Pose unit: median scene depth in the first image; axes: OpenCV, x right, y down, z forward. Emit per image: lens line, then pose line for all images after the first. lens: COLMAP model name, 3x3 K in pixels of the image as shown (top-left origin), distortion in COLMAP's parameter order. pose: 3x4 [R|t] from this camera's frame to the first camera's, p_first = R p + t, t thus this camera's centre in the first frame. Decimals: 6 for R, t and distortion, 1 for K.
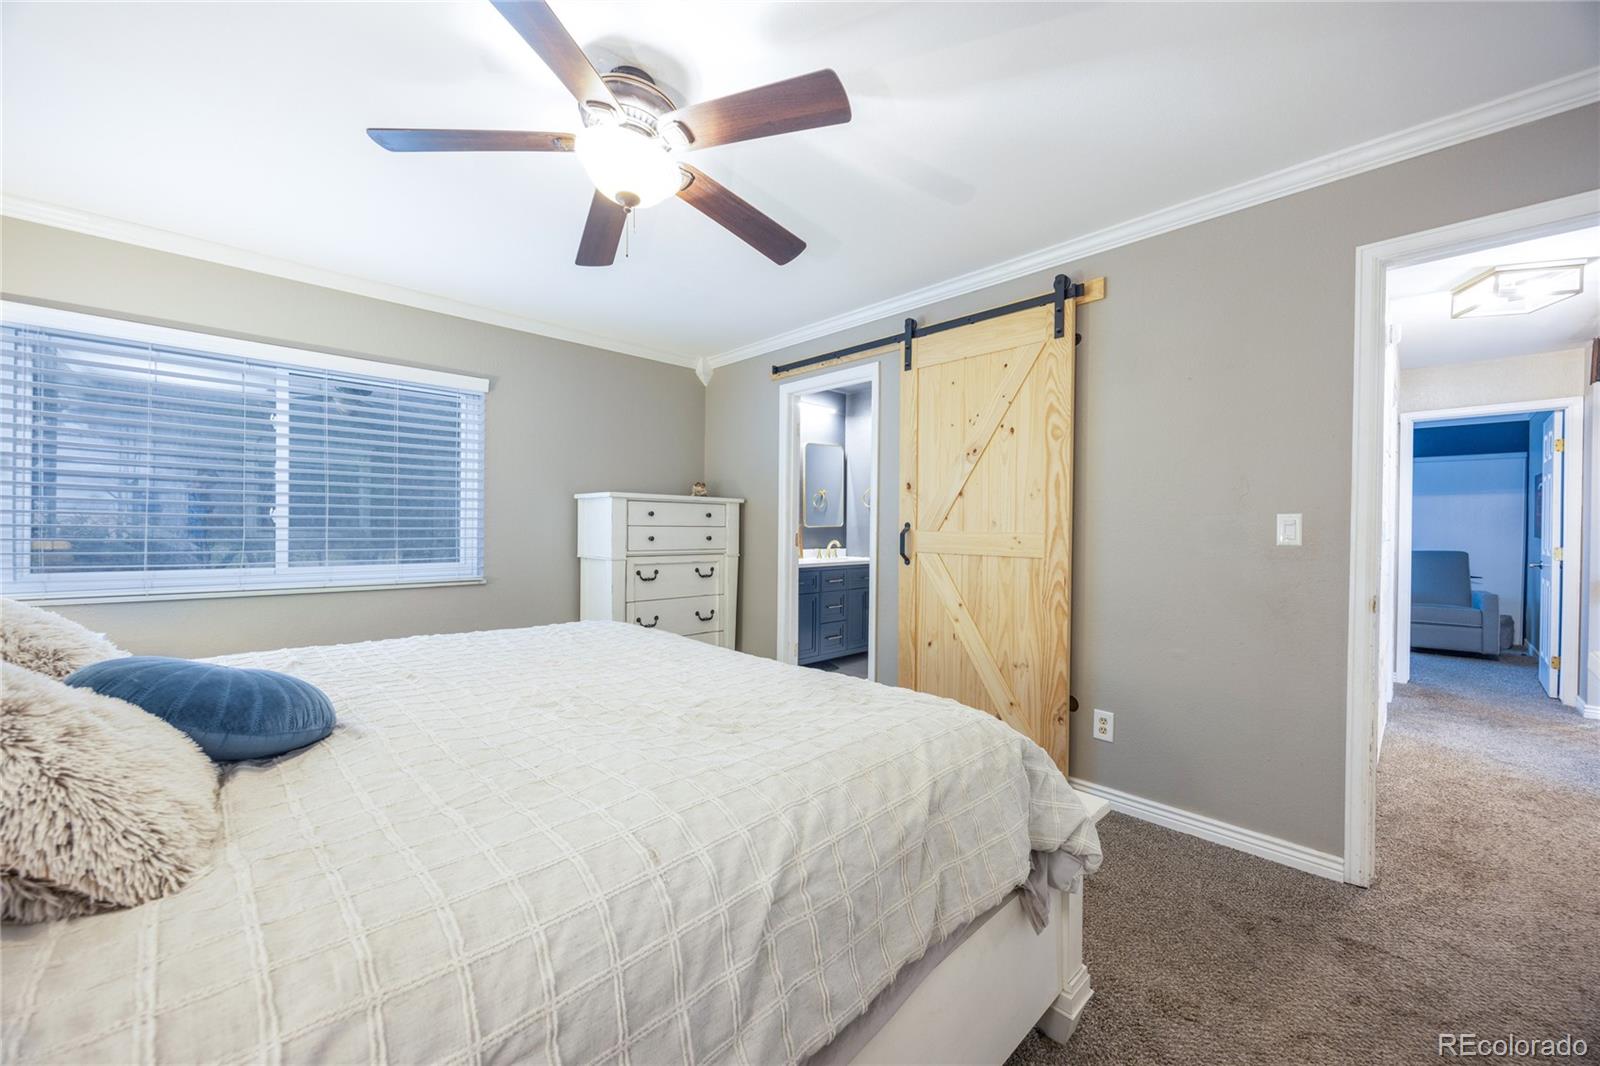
lens RADIAL K [[612.4, 0, 793.0], [0, 612.4, 531.6], [0, 0, 1]] dist [-0.003045, -0.000272]
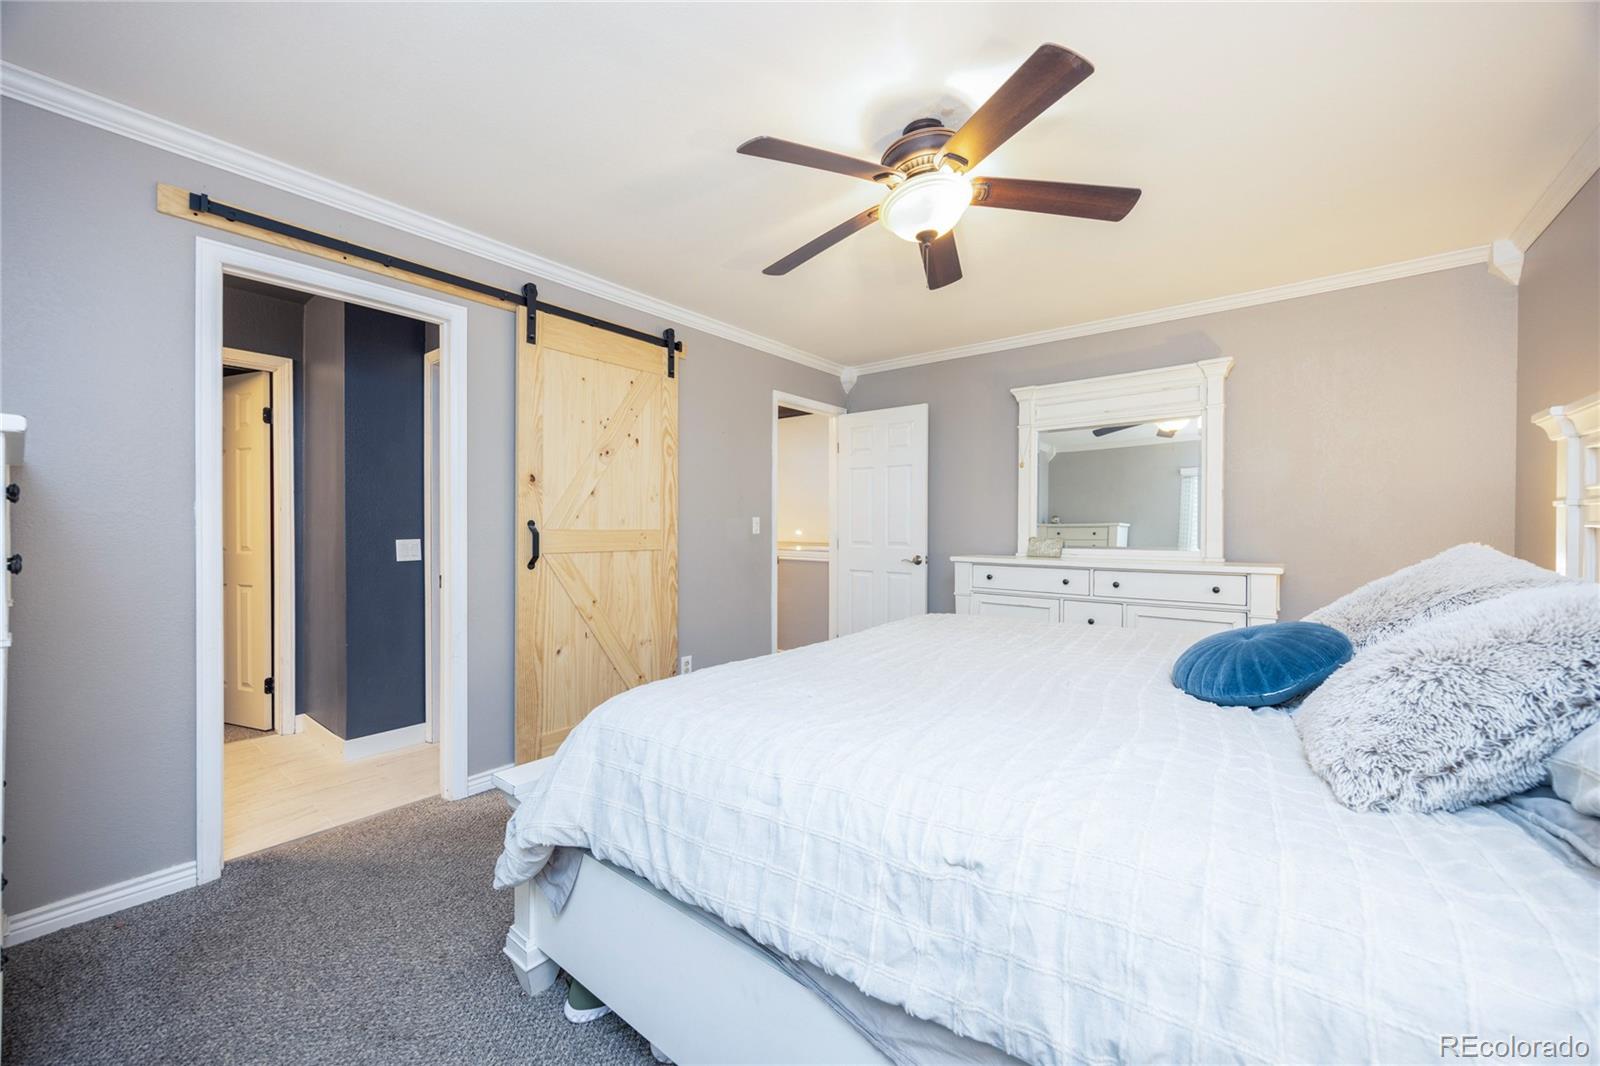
lens RADIAL K [[612.4, 0, 793.0], [0, 612.4, 531.6], [0, 0, 1]] dist [-0.003045, -0.000272]
pose [[-0.134585, -0.020426, 0.990692, -0.737629], [0.003705, 0.999770, 0.021116, -0.016357], [-0.990895, 0.006512, -0.134478, 0.772070]]
